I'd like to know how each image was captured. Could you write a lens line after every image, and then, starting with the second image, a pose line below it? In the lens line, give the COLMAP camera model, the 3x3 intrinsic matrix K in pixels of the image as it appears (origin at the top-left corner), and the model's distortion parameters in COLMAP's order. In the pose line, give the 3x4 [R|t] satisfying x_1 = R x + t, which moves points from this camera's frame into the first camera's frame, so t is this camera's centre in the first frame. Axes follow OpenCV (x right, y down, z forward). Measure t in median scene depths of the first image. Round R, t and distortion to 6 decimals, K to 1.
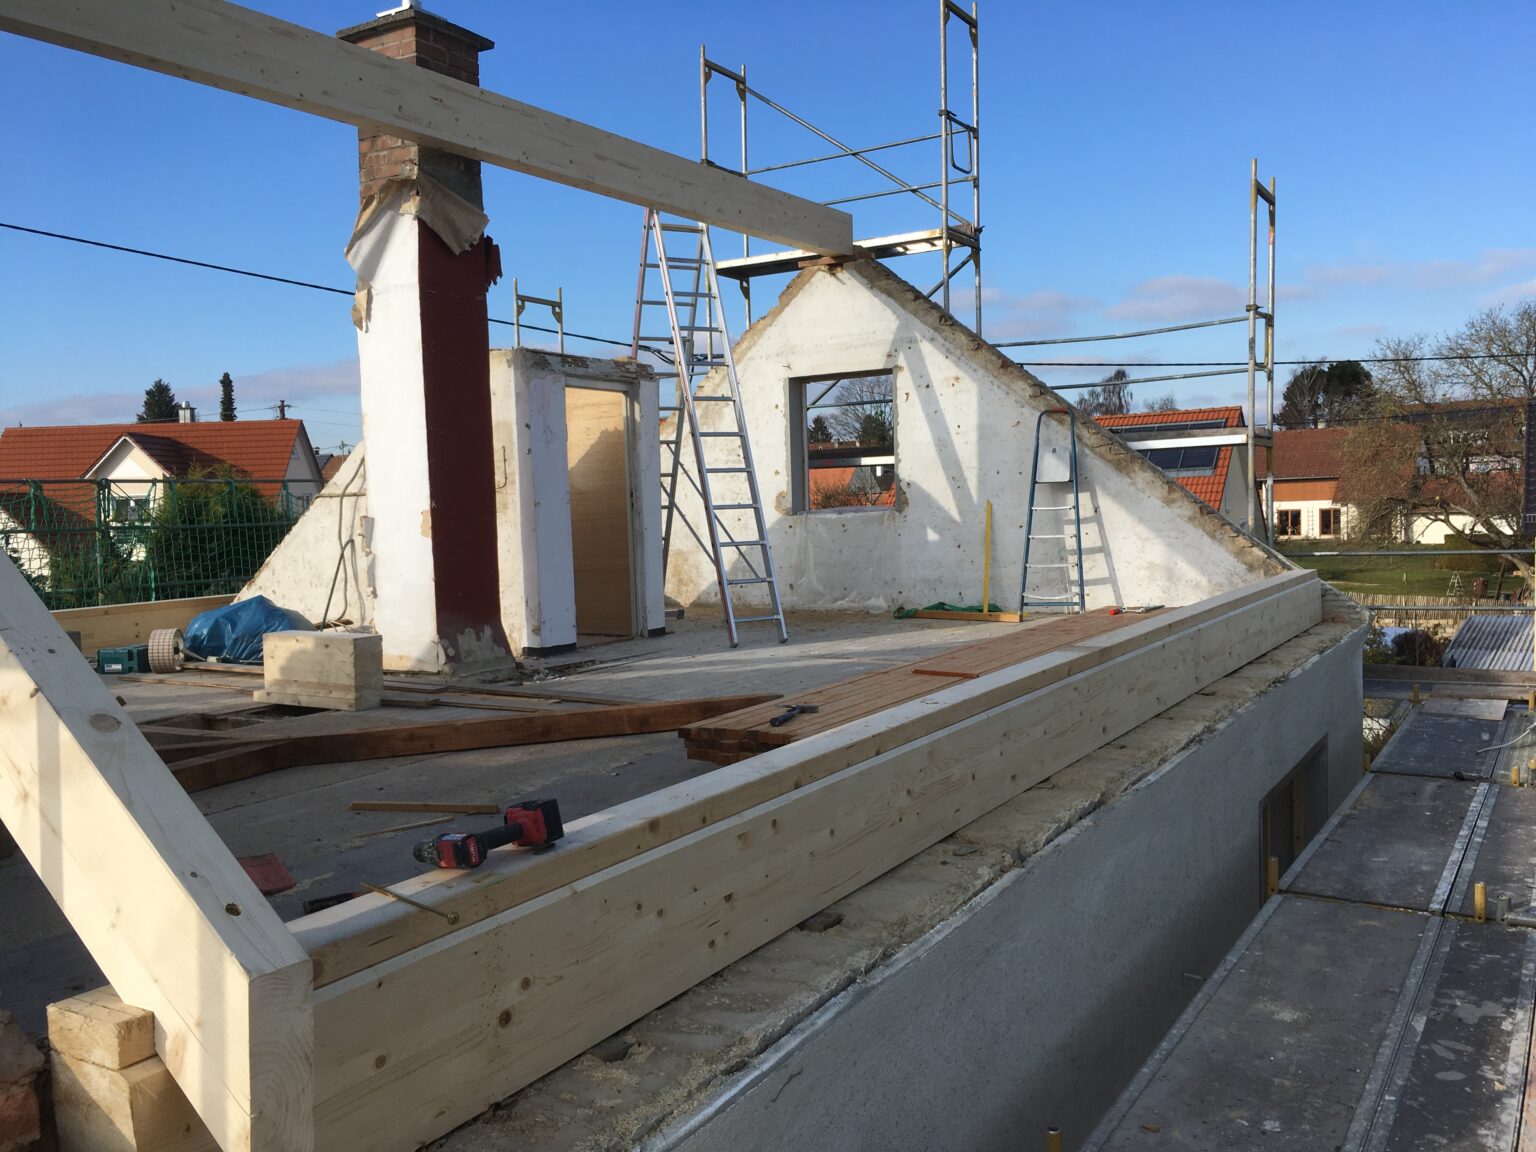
lens RADIAL K [[1312.8, 0, 767.1], [0, 1312.8, 571.2], [0, 0, 1]] dist [0.003411, -0.001812]
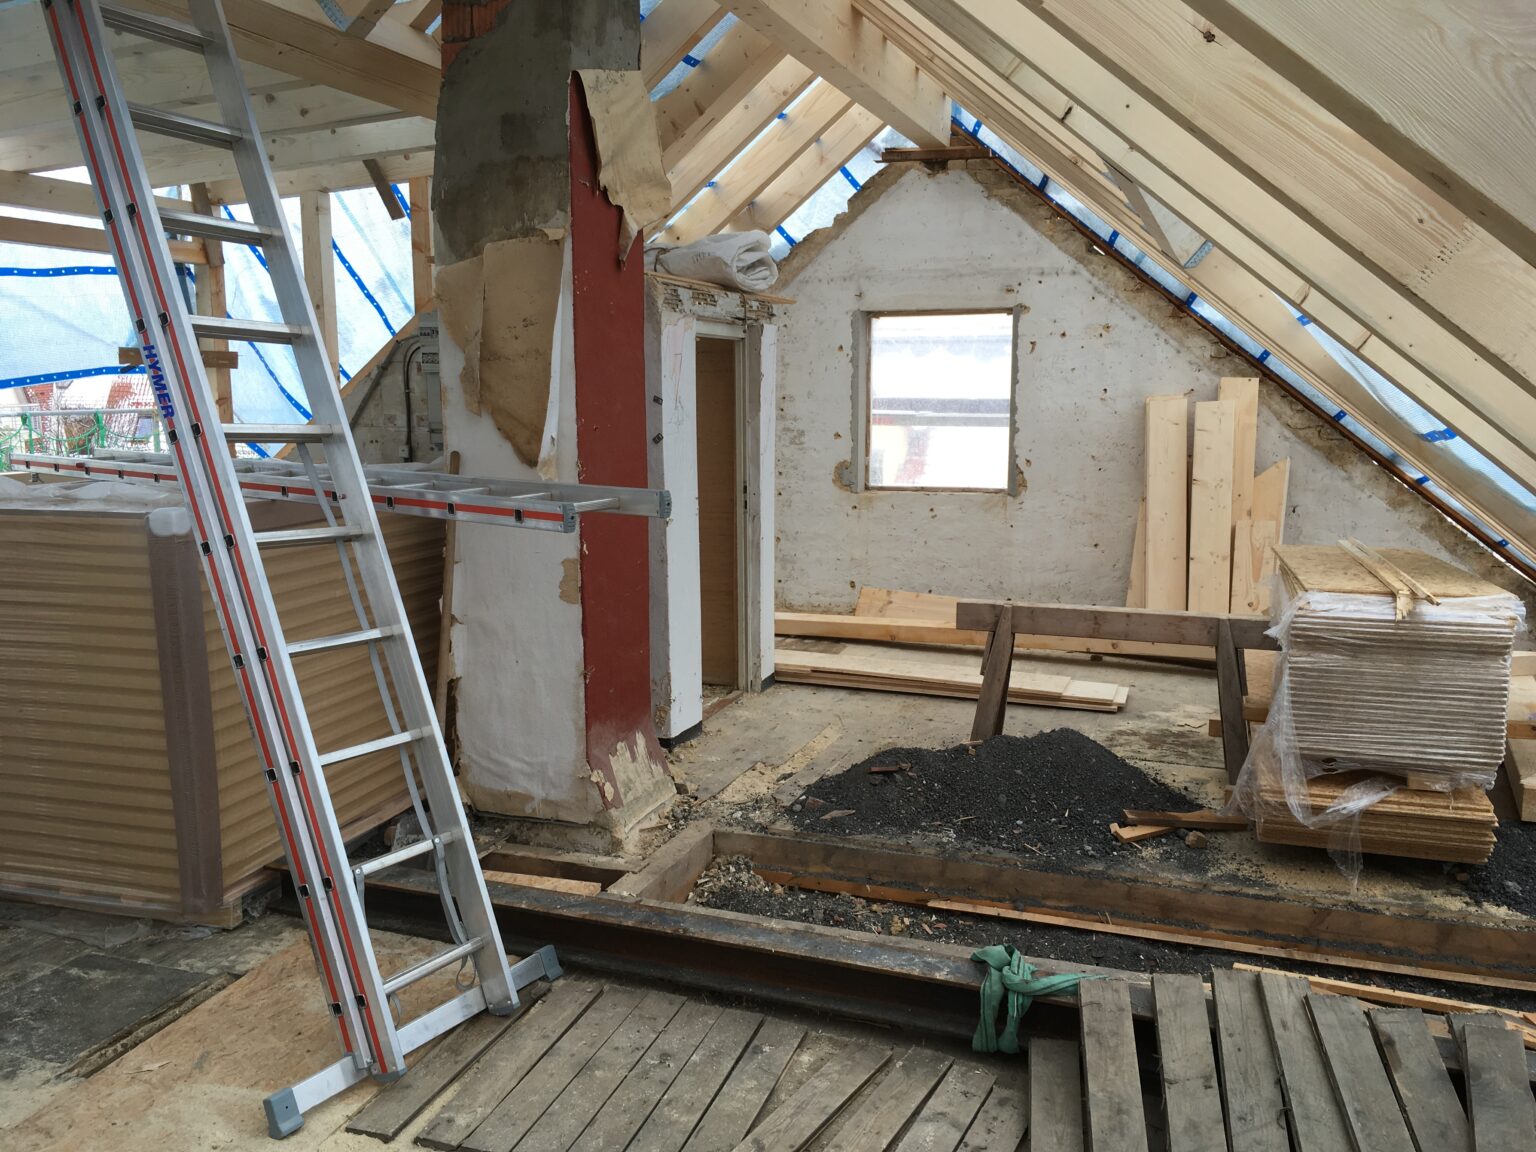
lens RADIAL K [[1312.8, 0, 769.8], [0, 1312.8, 582.0], [0, 0, 1]] dist [0.003411, -0.001812]
pose [[0.978094, 0.002076, 0.208153, -0.211483], [-0.021665, 0.995535, 0.091877, -0.066393], [-0.207033, -0.094374, 0.973771, 0.287523]]
